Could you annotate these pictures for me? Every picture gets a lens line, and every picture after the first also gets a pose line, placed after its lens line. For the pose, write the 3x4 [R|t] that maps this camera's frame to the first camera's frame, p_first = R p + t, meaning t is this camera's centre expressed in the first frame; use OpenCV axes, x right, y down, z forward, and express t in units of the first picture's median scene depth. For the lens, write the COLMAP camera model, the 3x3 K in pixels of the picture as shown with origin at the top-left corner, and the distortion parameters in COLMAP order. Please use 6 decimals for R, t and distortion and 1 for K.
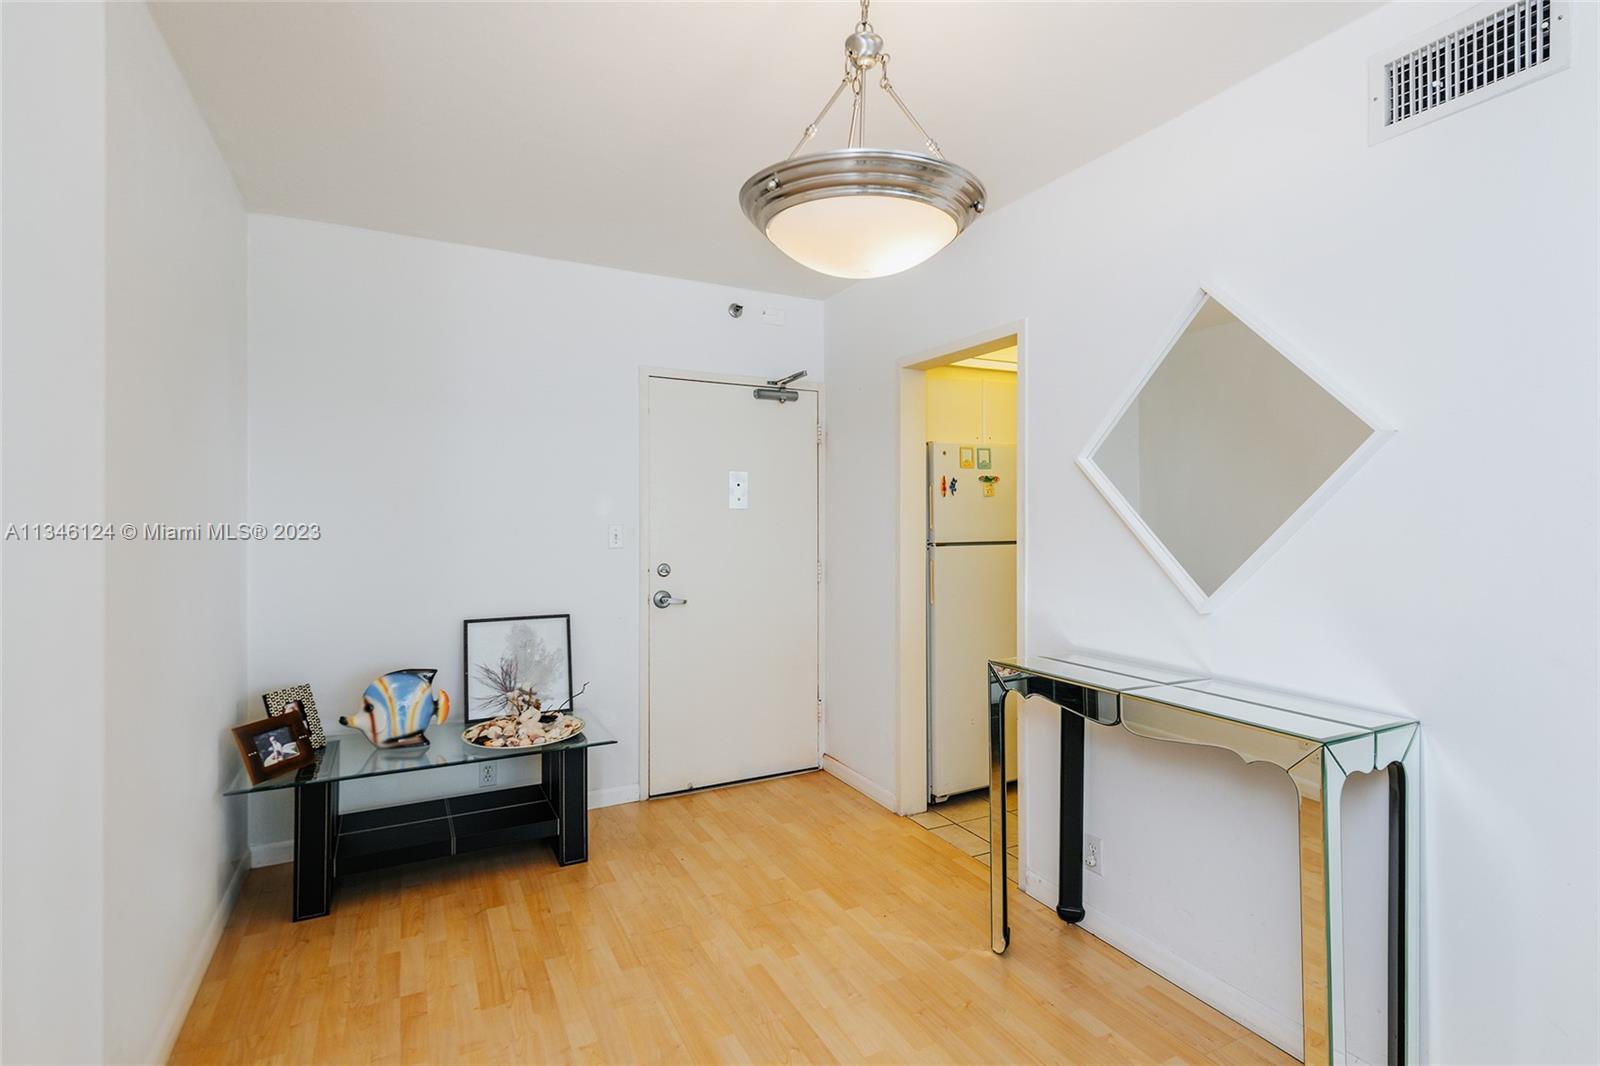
lens RADIAL K [[747.8, 0, 800.0], [0, 747.8, 533.0], [0, 0, 1]] dist [0.001649, 0.000012]
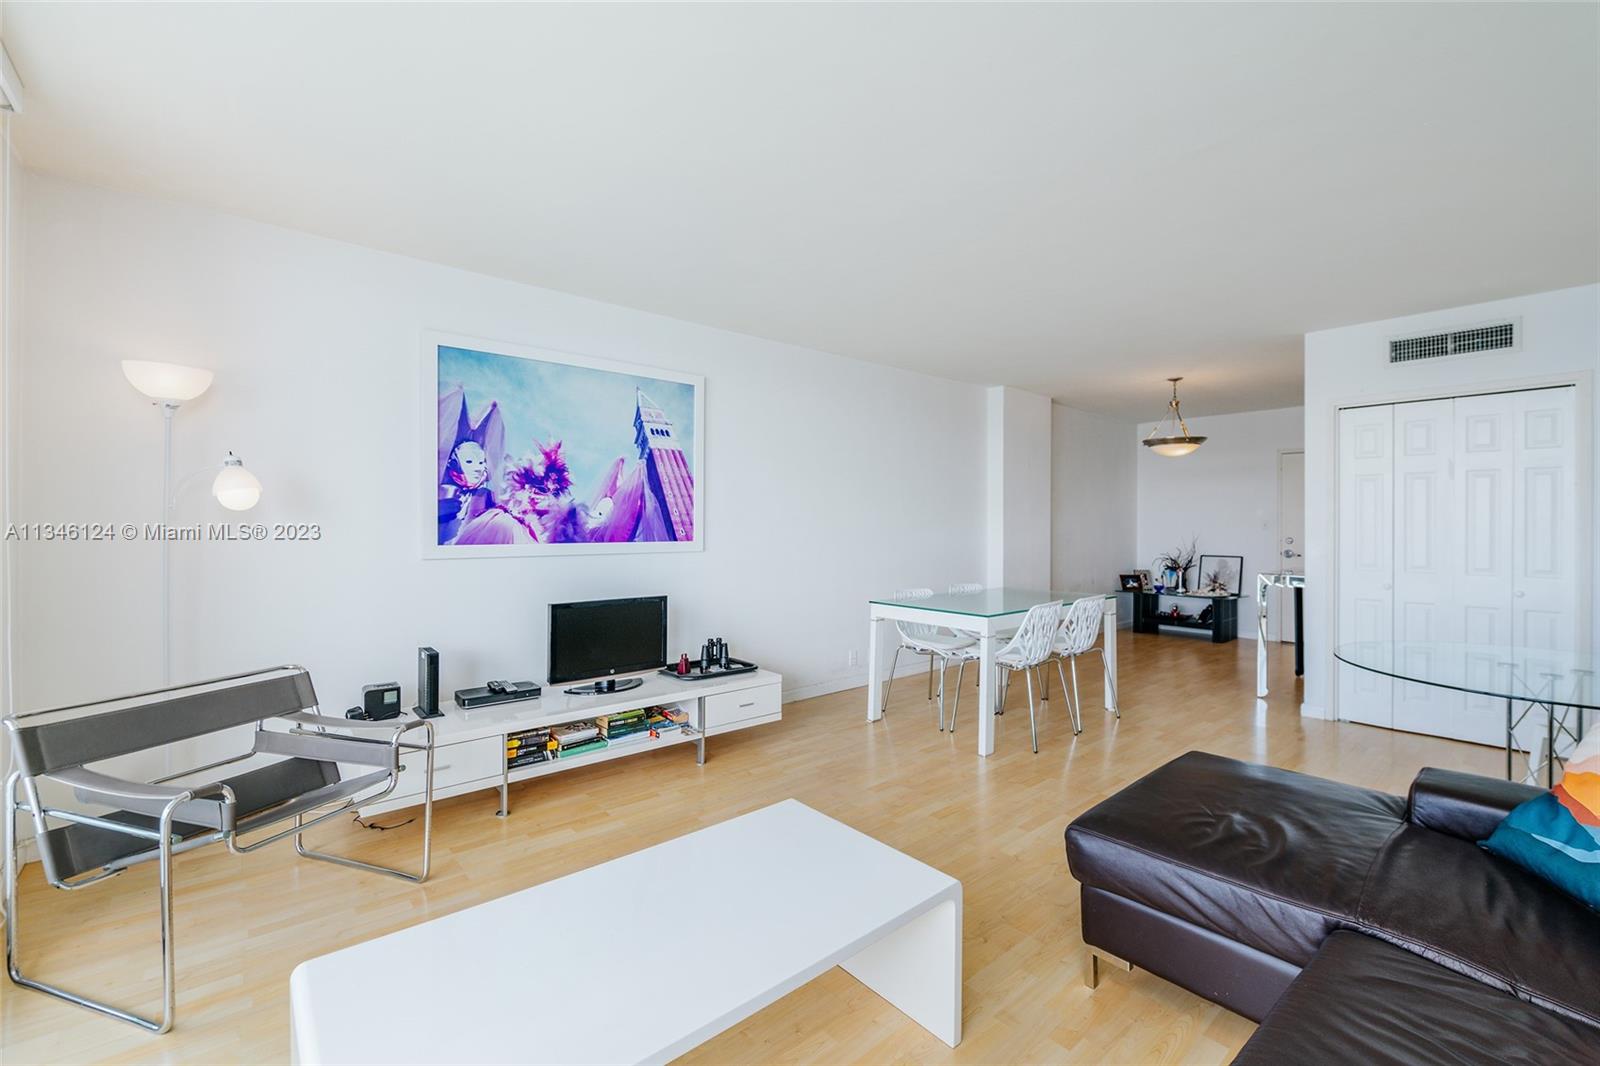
lens RADIAL K [[671.8, 0, 814.6], [0, 671.8, 533.5], [0, 0, 1]] dist [0.016150, -0.016975]
pose [[0.207387, 0.014821, -0.978147, 1.623163], [-0.016396, 0.999797, 0.011673, 0.032161], [0.978122, 0.013617, 0.207587, -0.867069]]
